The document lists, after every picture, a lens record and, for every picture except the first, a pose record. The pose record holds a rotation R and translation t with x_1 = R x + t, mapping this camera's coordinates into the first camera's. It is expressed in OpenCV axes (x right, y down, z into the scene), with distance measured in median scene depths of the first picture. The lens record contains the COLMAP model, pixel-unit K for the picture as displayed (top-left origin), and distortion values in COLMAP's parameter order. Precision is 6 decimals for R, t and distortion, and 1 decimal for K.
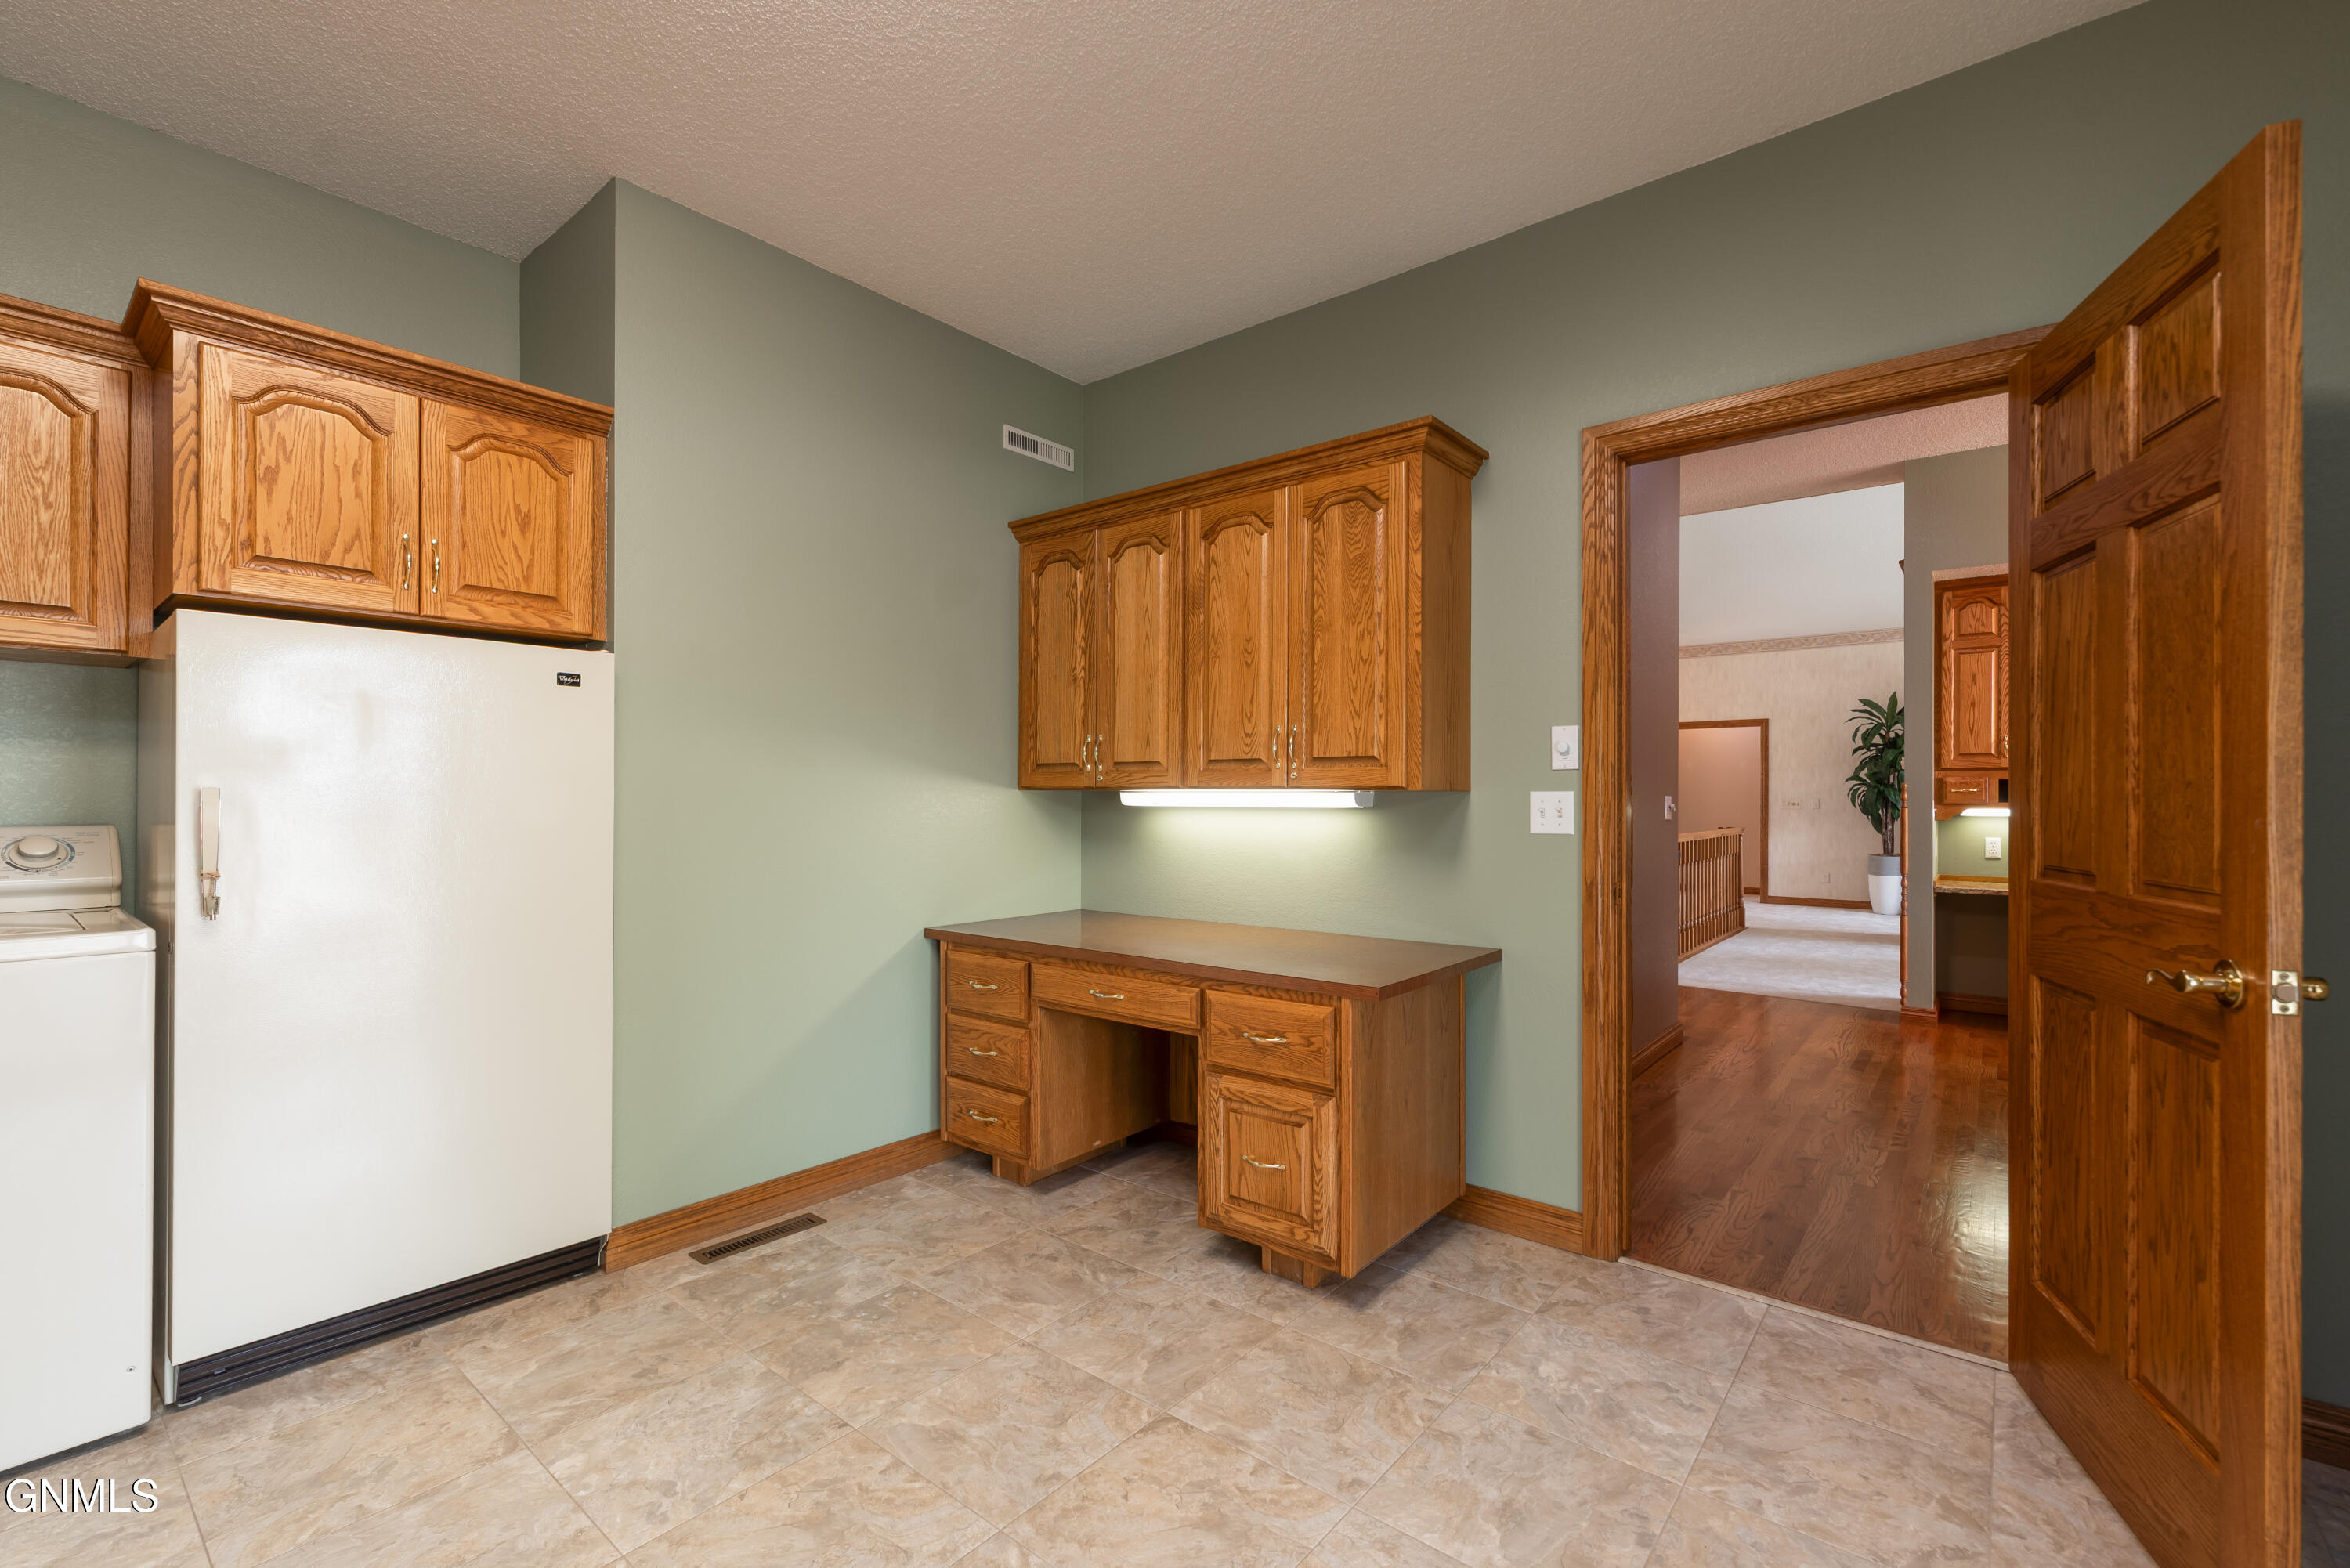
lens RADIAL K [[1010.3, 0, 1179.5], [0, 1010.3, 796.9], [0, 0, 1]] dist [0.000272, 0.000167]
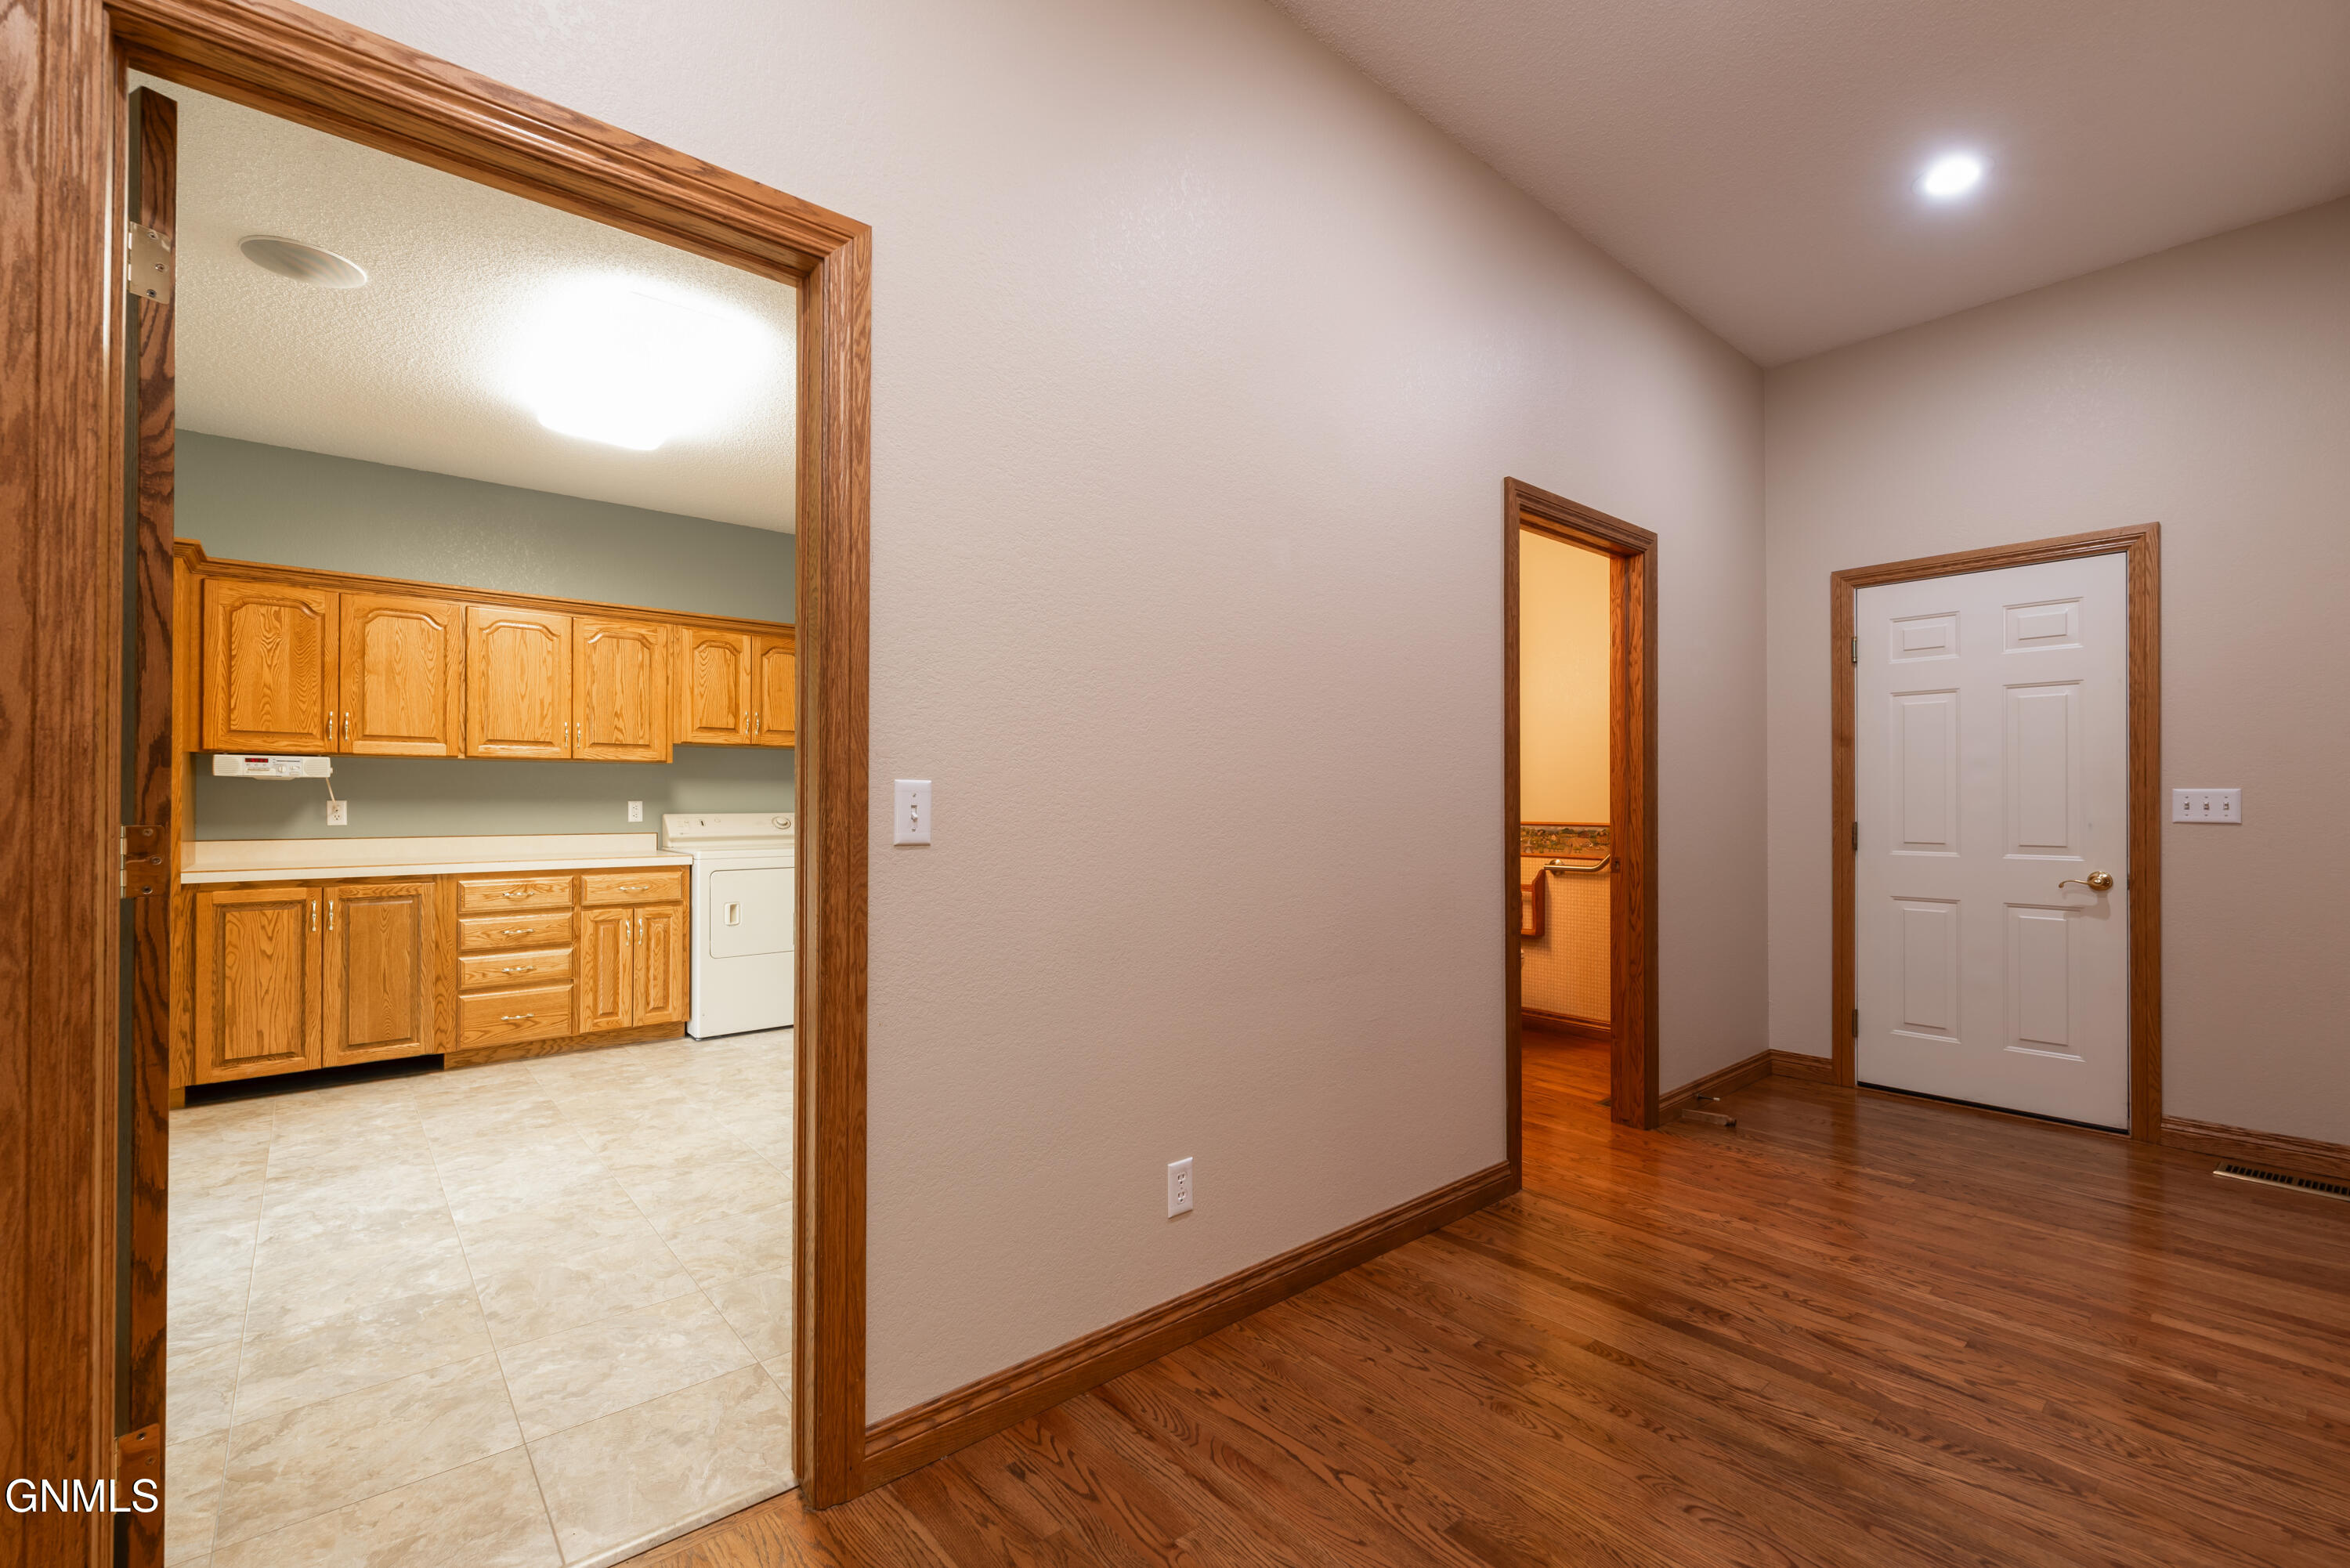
lens RADIAL K [[1010.3, 0, 1179.5], [0, 1010.3, 796.9], [0, 0, 1]] dist [0.000272, 0.000167]
pose [[-0.175833, -0.009510, -0.984374, 1.292845], [0.001382, 0.999950, -0.009907, 0.016665], [0.984419, -0.003103, -0.175811, 1.679172]]
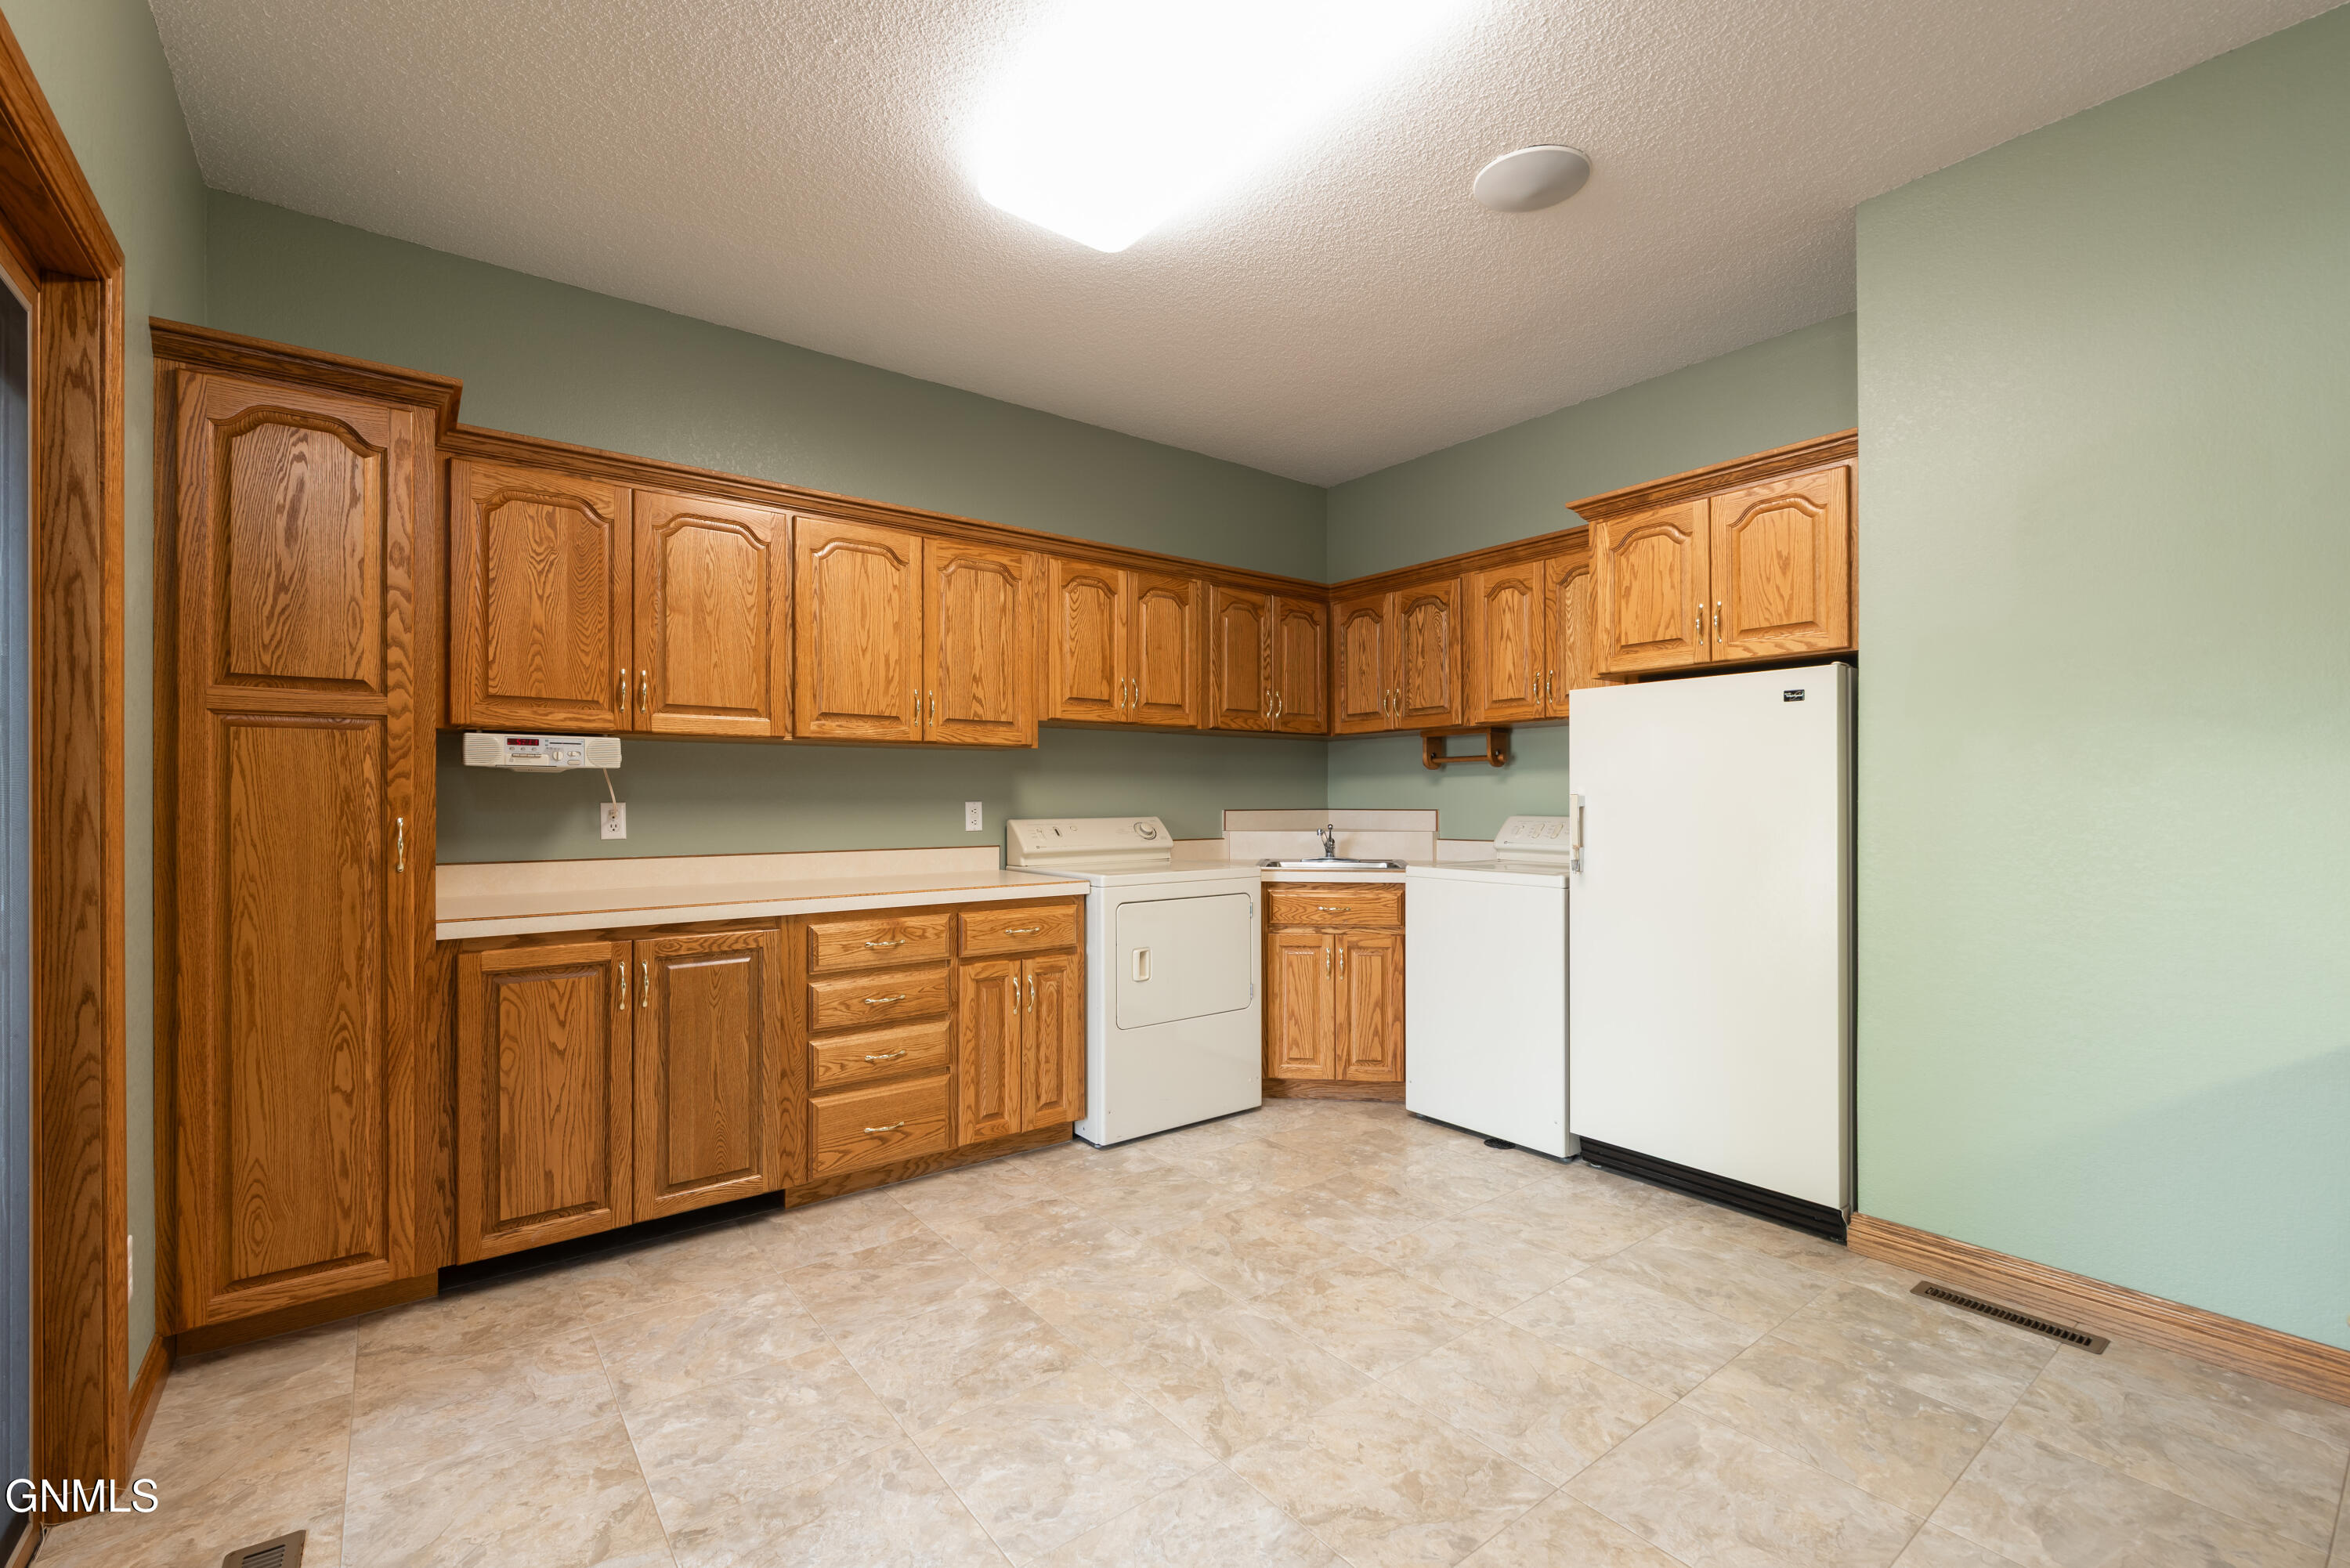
lens RADIAL K [[1010.3, 0, 1179.5], [0, 1010.3, 796.9], [0, 0, 1]] dist [0.000272, 0.000167]
pose [[-0.222342, -0.004777, -0.974957, 0.732005], [0.002355, 0.999982, -0.005437, 0.001965], [0.974966, -0.003505, -0.222327, 0.653724]]
